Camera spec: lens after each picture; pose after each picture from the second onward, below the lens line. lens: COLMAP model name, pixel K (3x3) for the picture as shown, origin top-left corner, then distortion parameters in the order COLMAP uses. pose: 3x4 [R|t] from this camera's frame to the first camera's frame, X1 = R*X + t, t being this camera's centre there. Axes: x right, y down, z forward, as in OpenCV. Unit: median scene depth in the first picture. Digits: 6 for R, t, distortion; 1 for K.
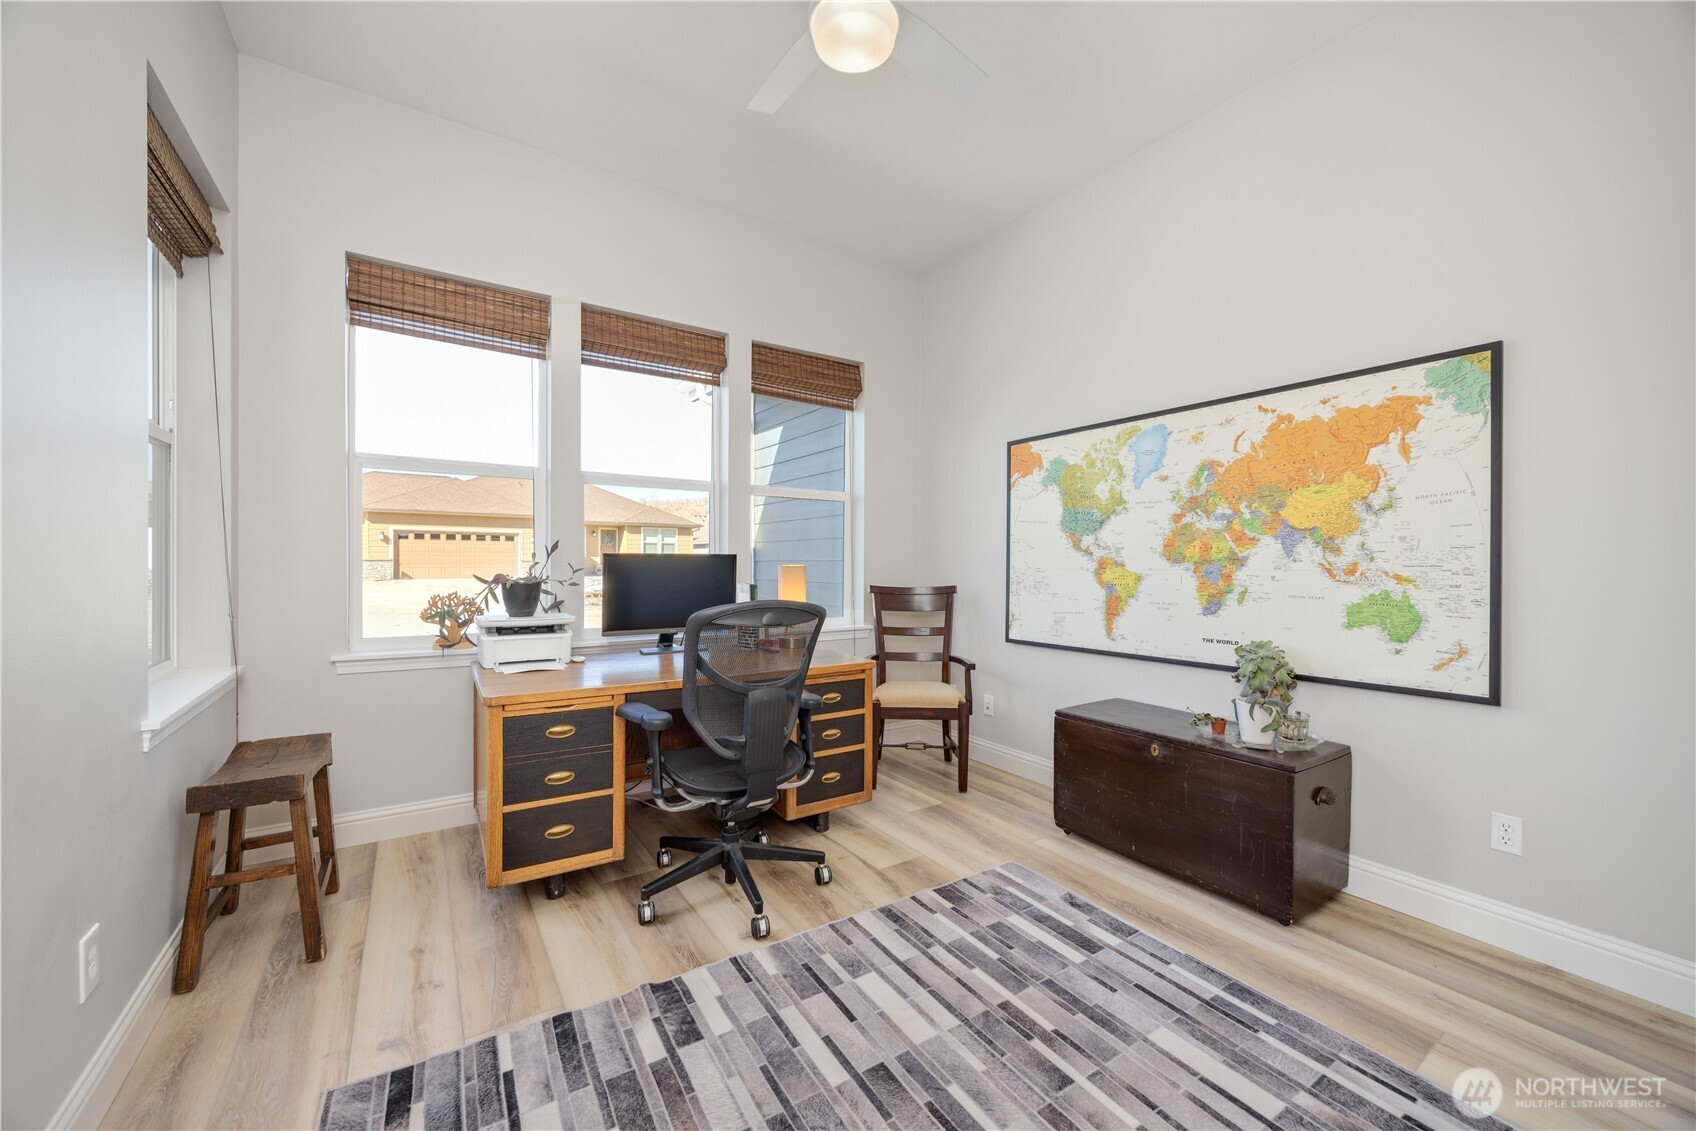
lens RADIAL K [[647.4, 0, 835.7], [0, 647.4, 565.9], [0, 0, 1]] dist [-0.002282, -0.000131]
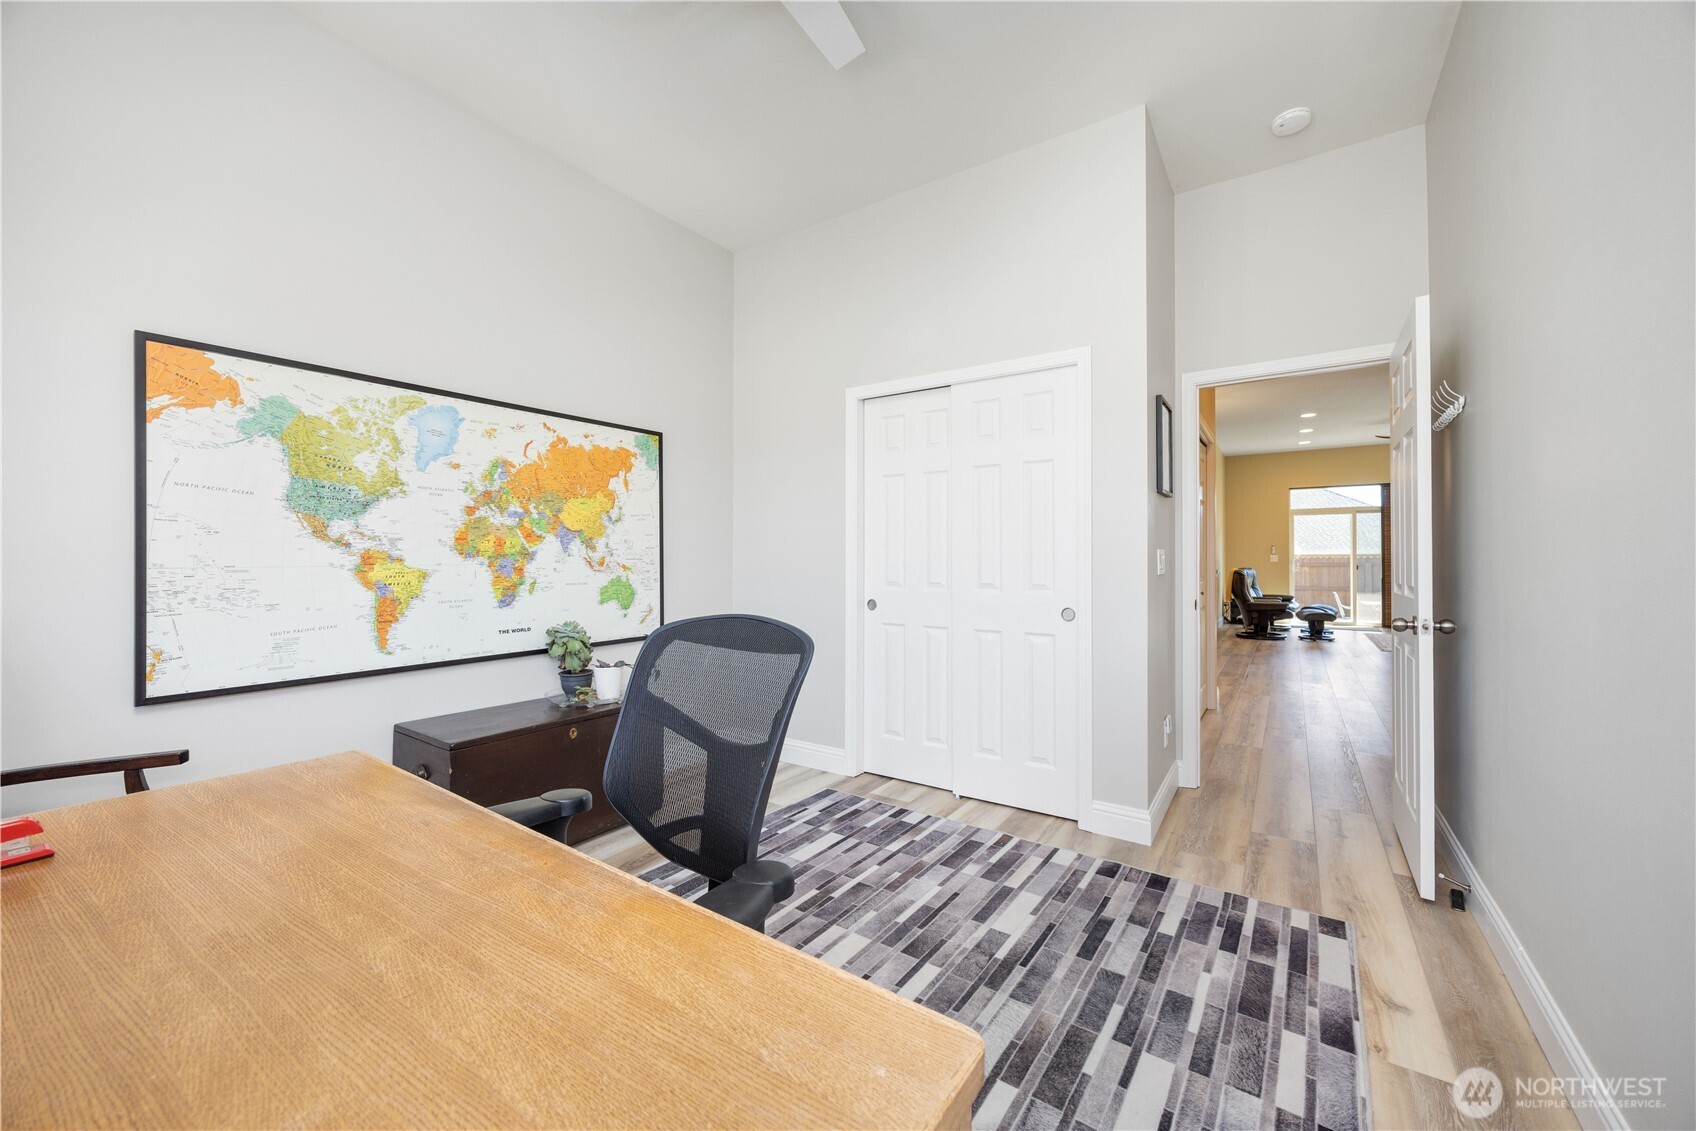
lens RADIAL K [[647.4, 0, 835.7], [0, 647.4, 565.9], [0, 0, 1]] dist [-0.002282, -0.000131]
pose [[-0.366450, -0.020801, 0.930205, -0.613017], [-0.003718, 0.999775, 0.020893, -0.015147], [-0.930430, 0.004198, -0.366445, 0.918083]]
